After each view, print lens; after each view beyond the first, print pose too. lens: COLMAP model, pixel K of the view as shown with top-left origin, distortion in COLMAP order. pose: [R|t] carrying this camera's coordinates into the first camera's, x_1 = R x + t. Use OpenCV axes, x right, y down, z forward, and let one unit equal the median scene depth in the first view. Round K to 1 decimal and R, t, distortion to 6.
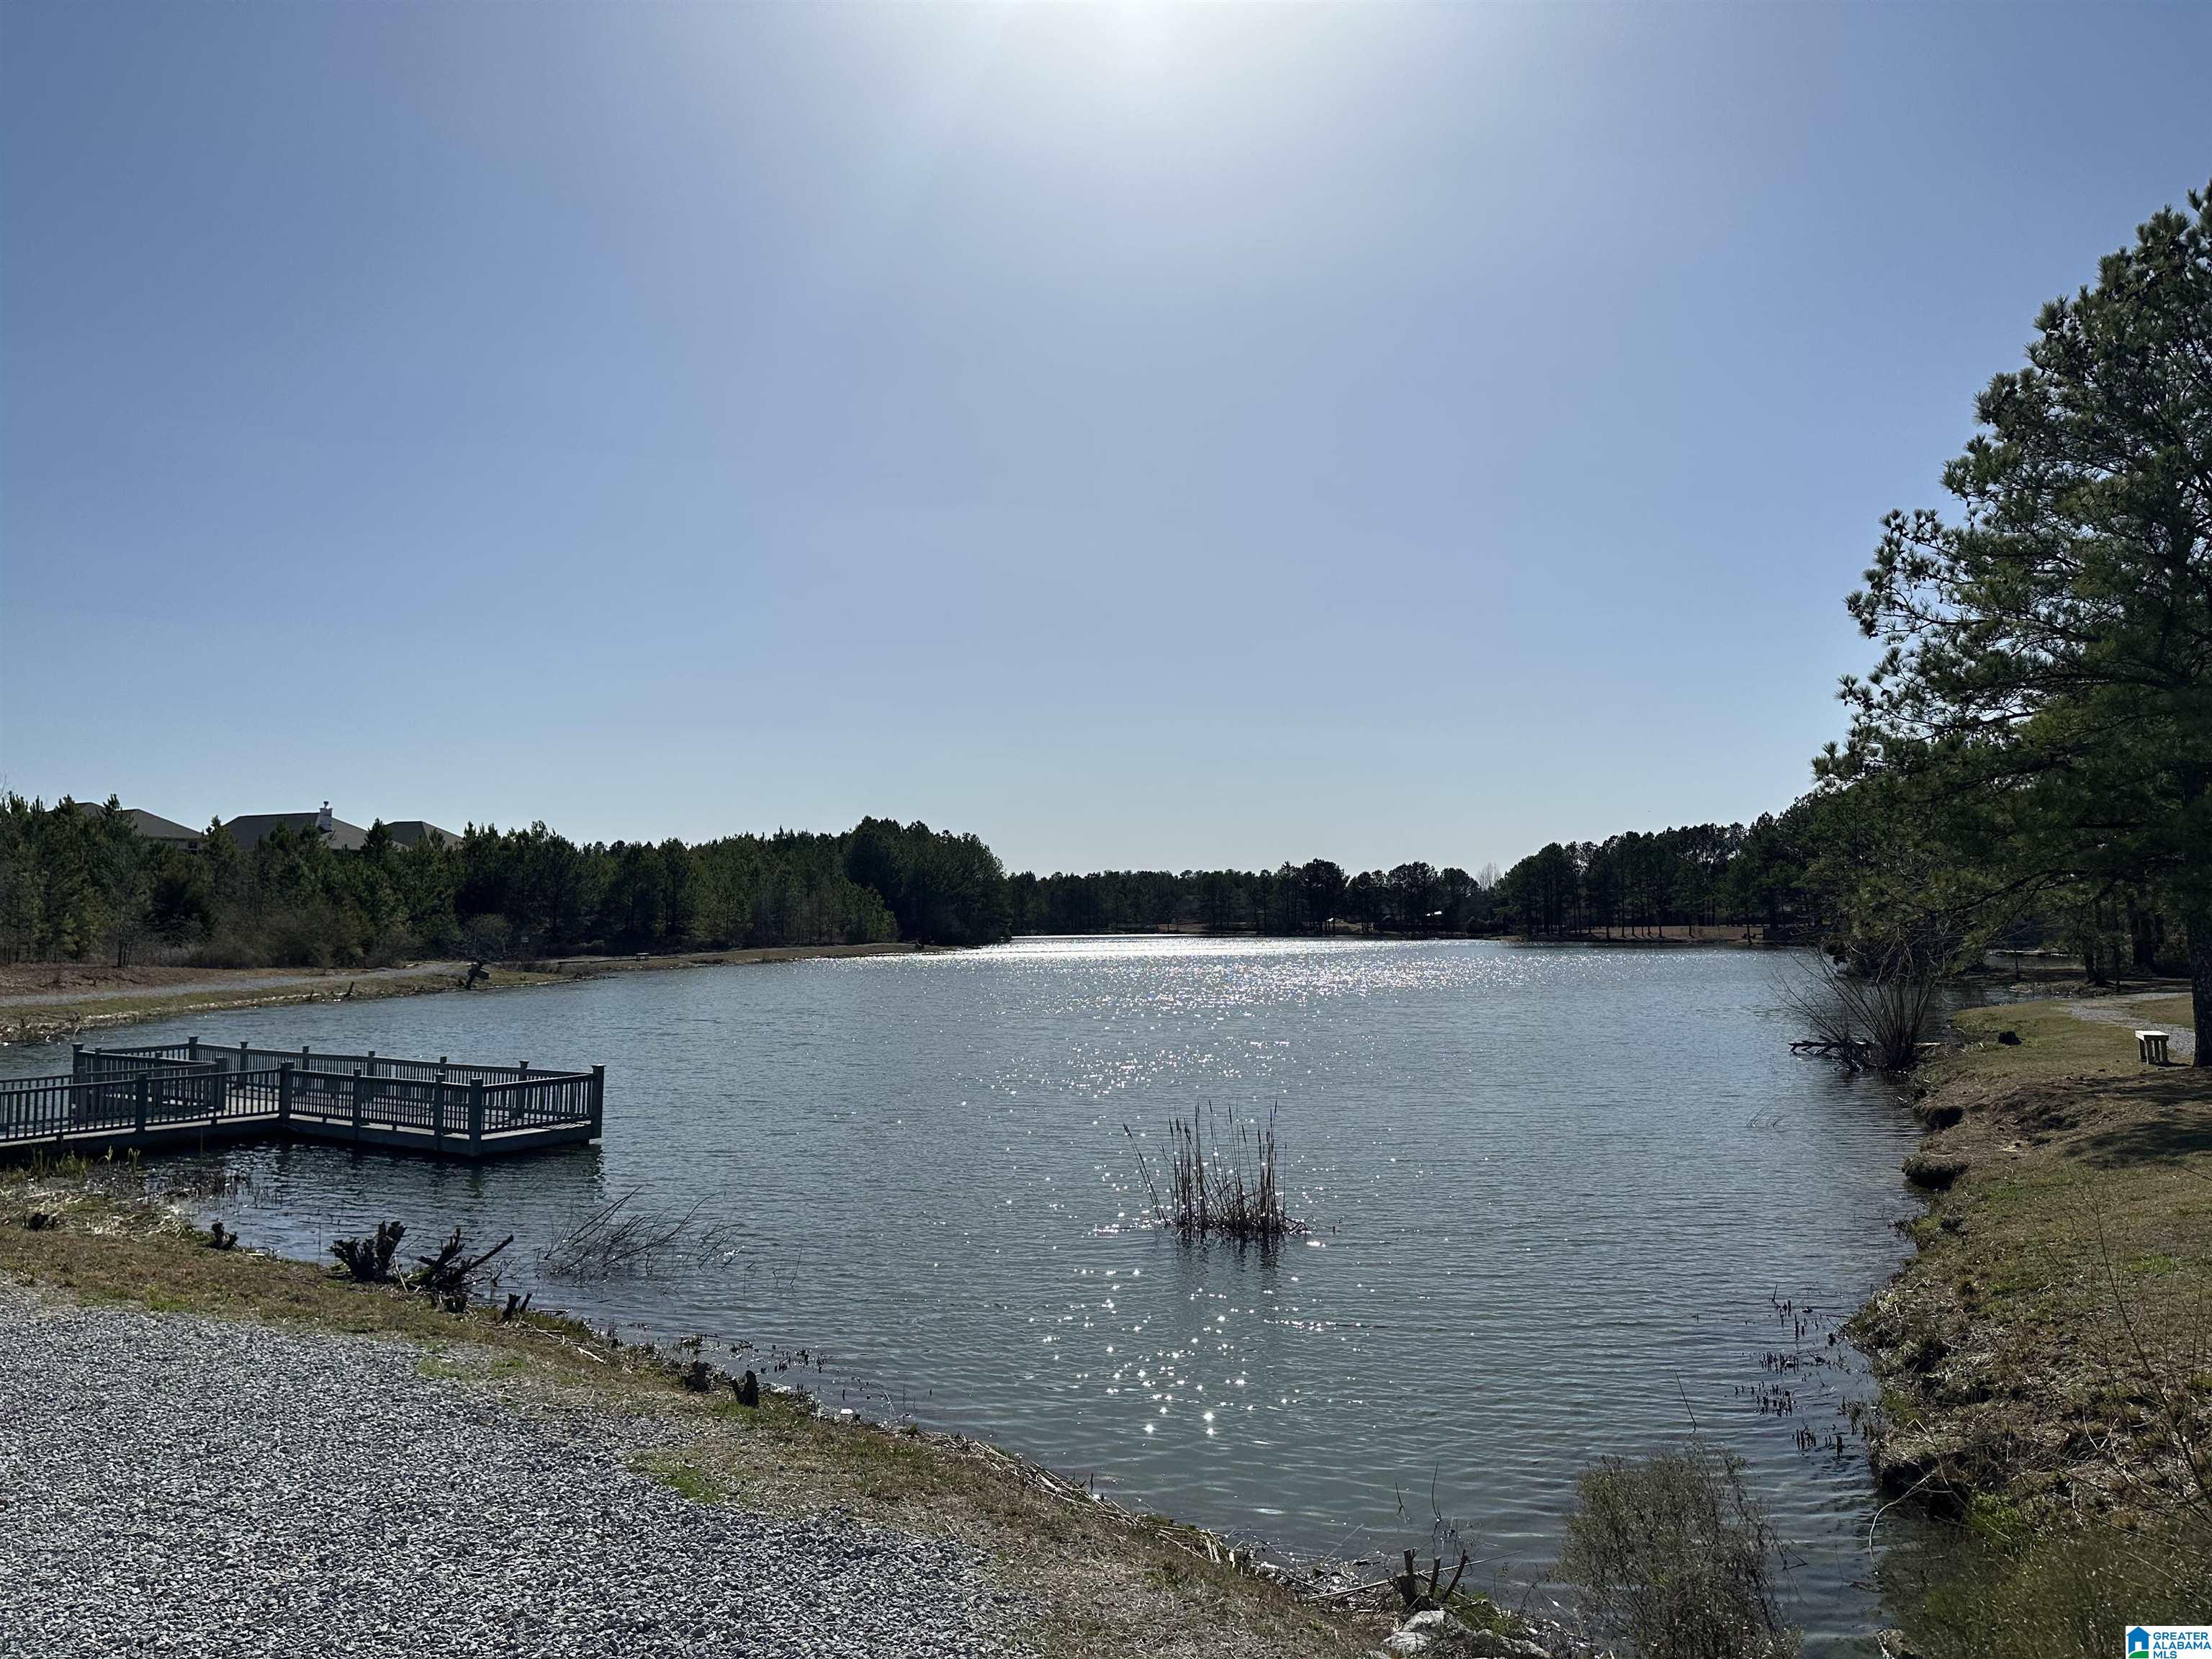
lens RADIAL K [[1549.8, 0, 1103.8], [0, 1549.8, 818.3], [0, 0, 1]] dist [0.105266, -0.139793]
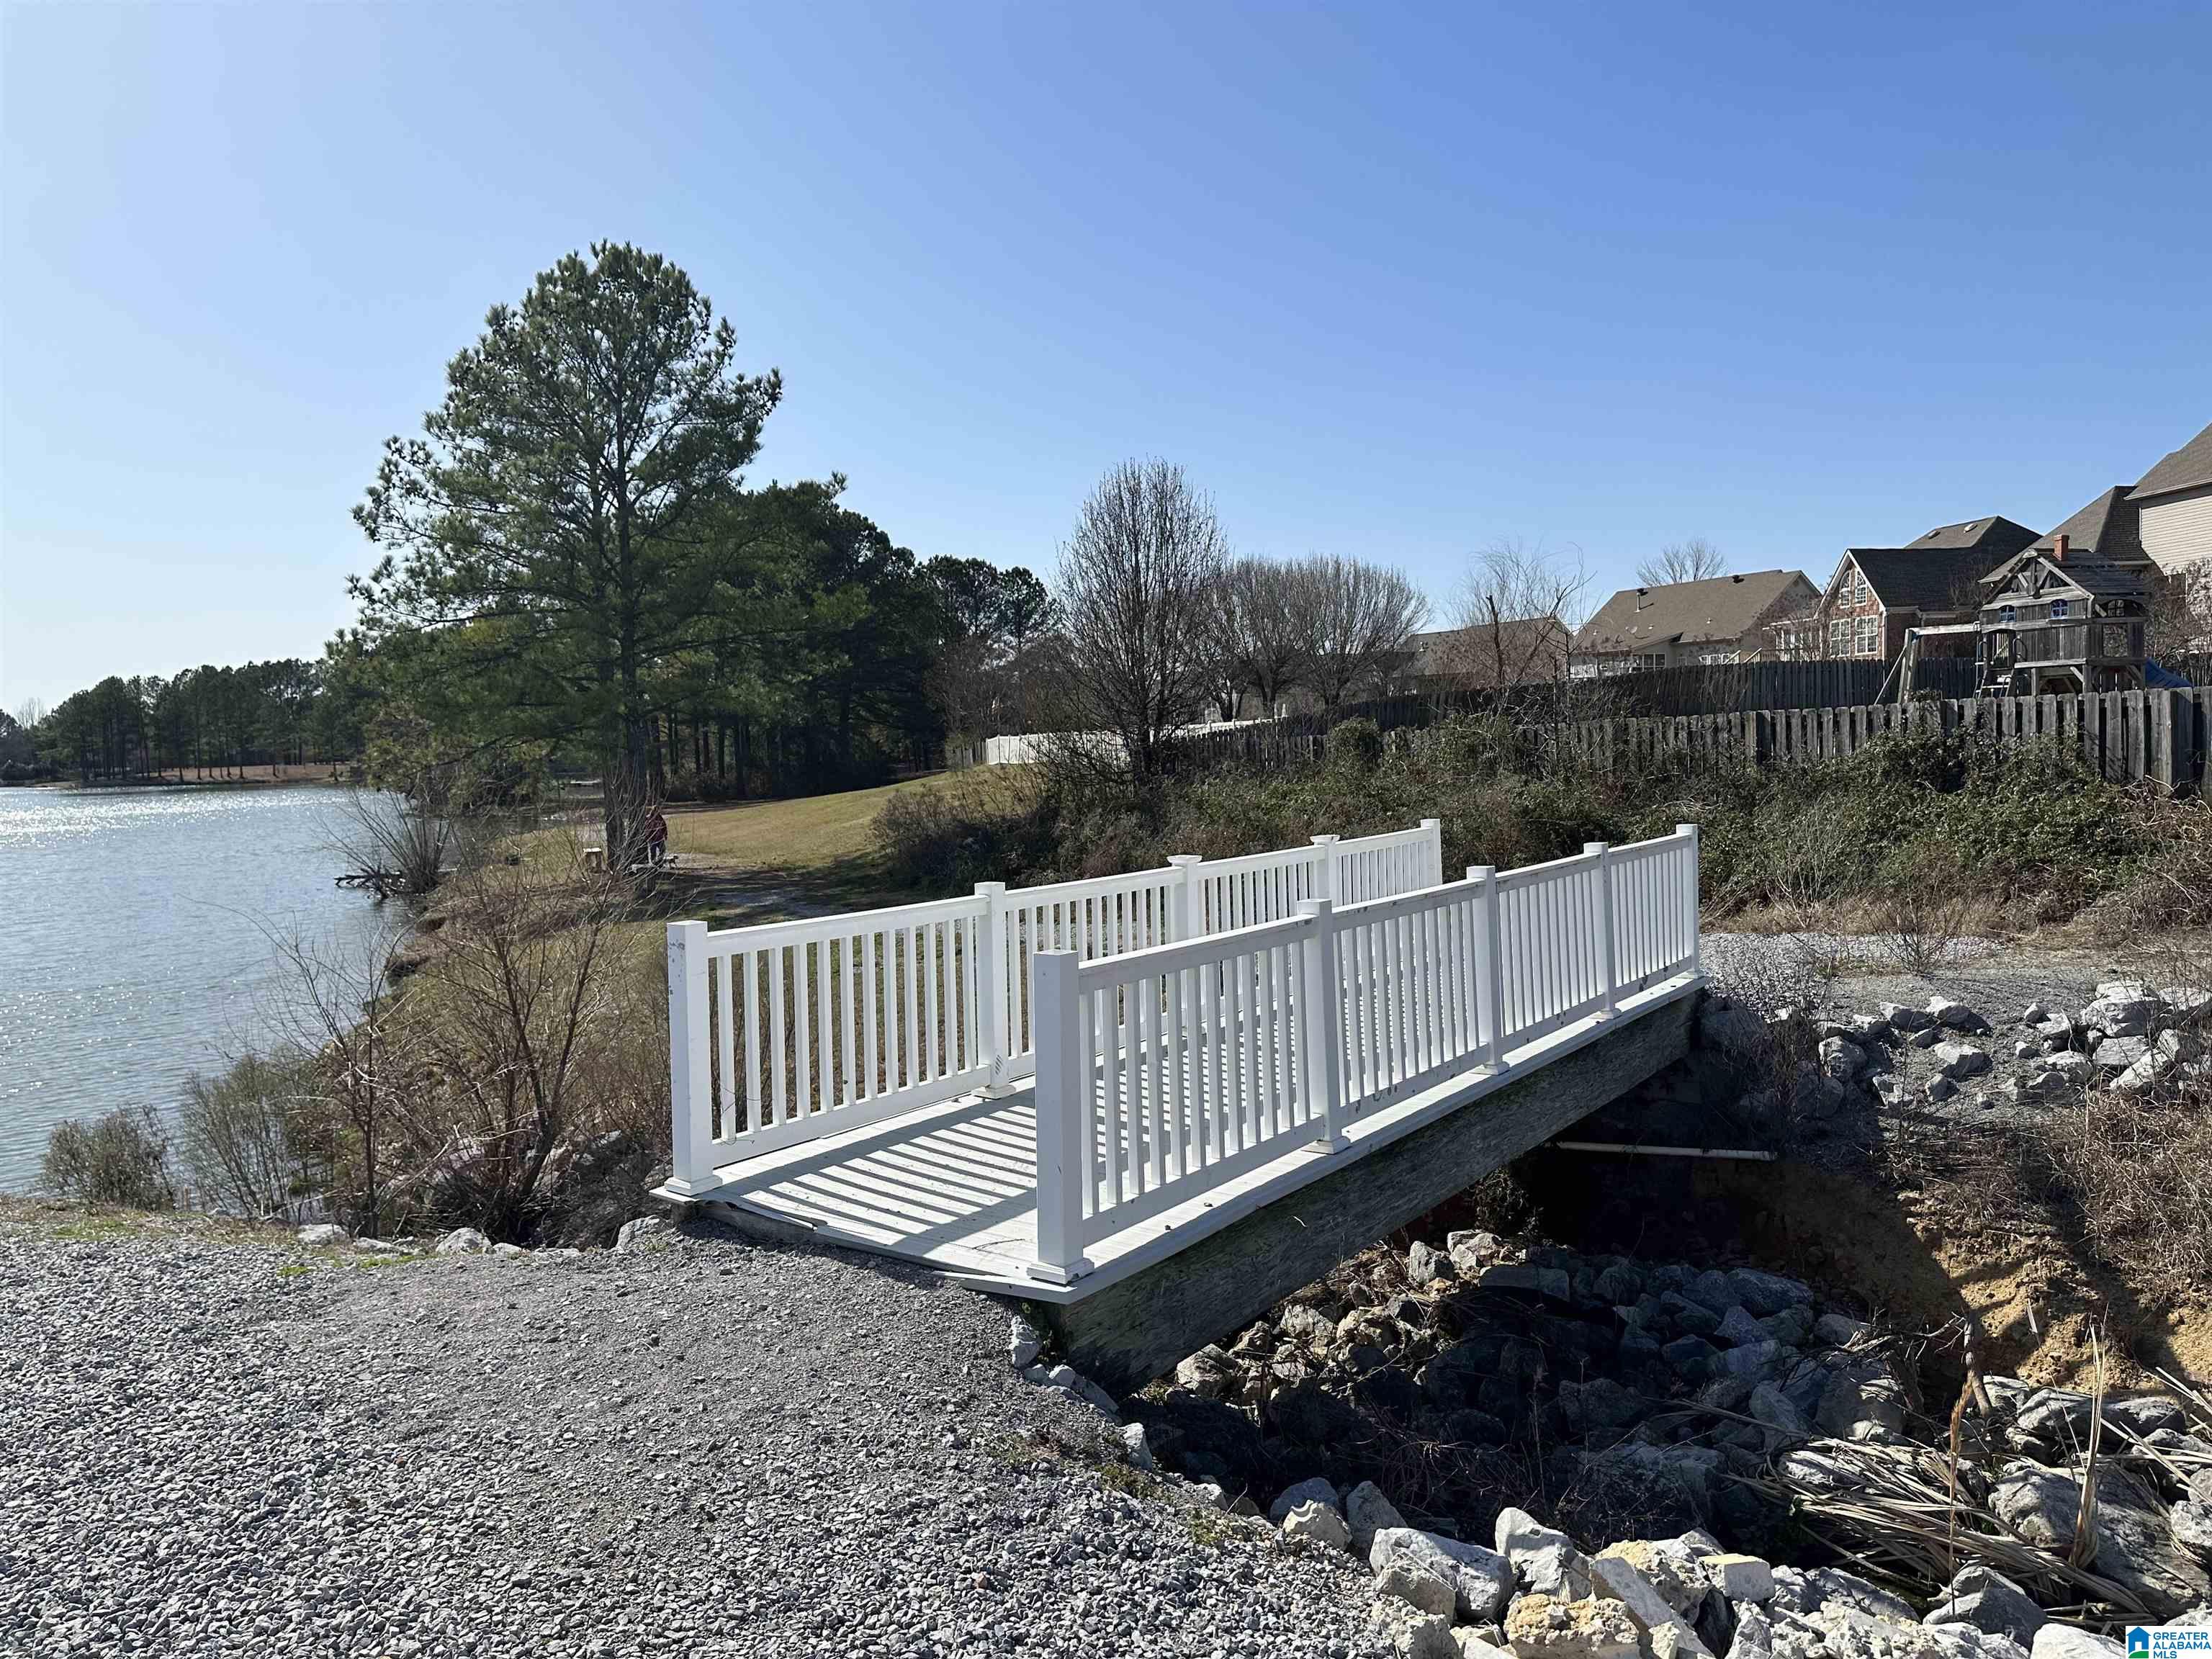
lens RADIAL K [[1549.8, 0, 1101.9], [0, 1549.8, 814.9], [0, 0, 1]] dist [0.105266, -0.139793]
pose [[0.670711, -0.045820, 0.740303, -0.009893], [-0.030490, 0.995543, 0.089242, -0.006335], [-0.741092, -0.082427, 0.666324, -0.050783]]
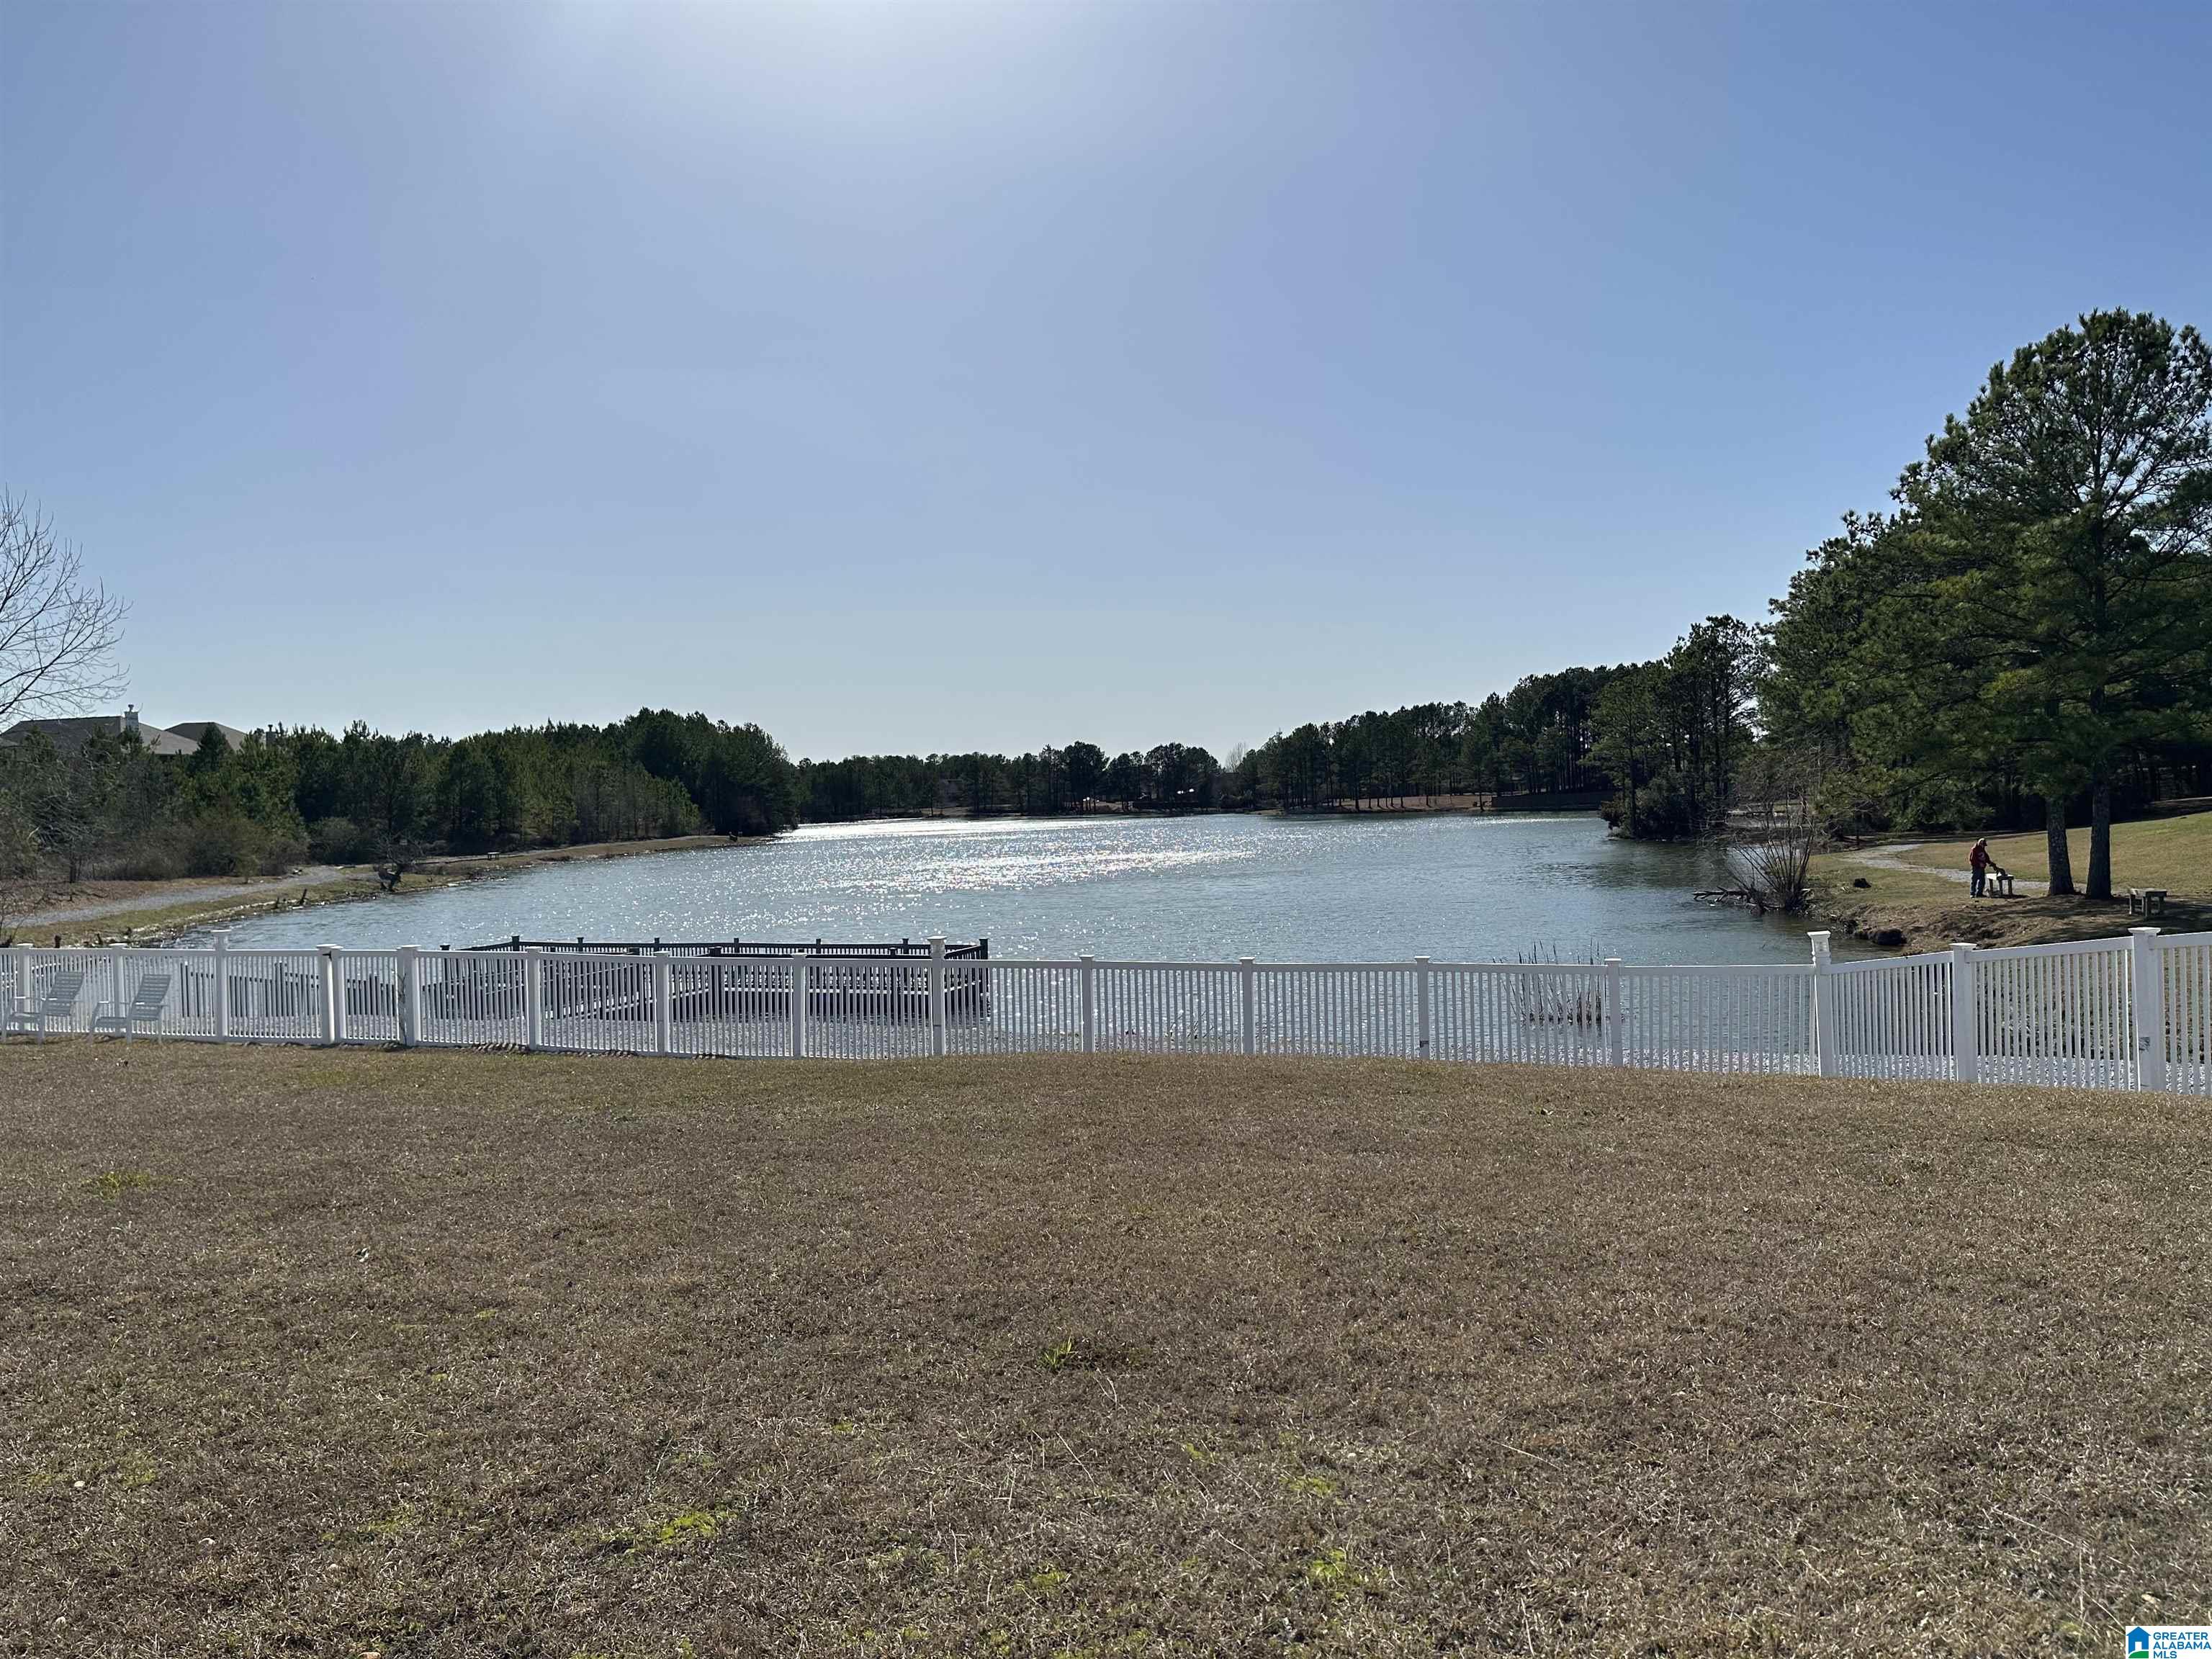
lens RADIAL K [[1549.8, 0, 1107.5], [0, 1549.8, 808.6], [0, 0, 1]] dist [0.105266, -0.139793]
pose [[0.982652, -0.026616, 0.183537, -0.087691], [0.013578, 0.997317, 0.071932, -0.008683], [-0.184959, -0.068192, 0.980377, -0.057514]]
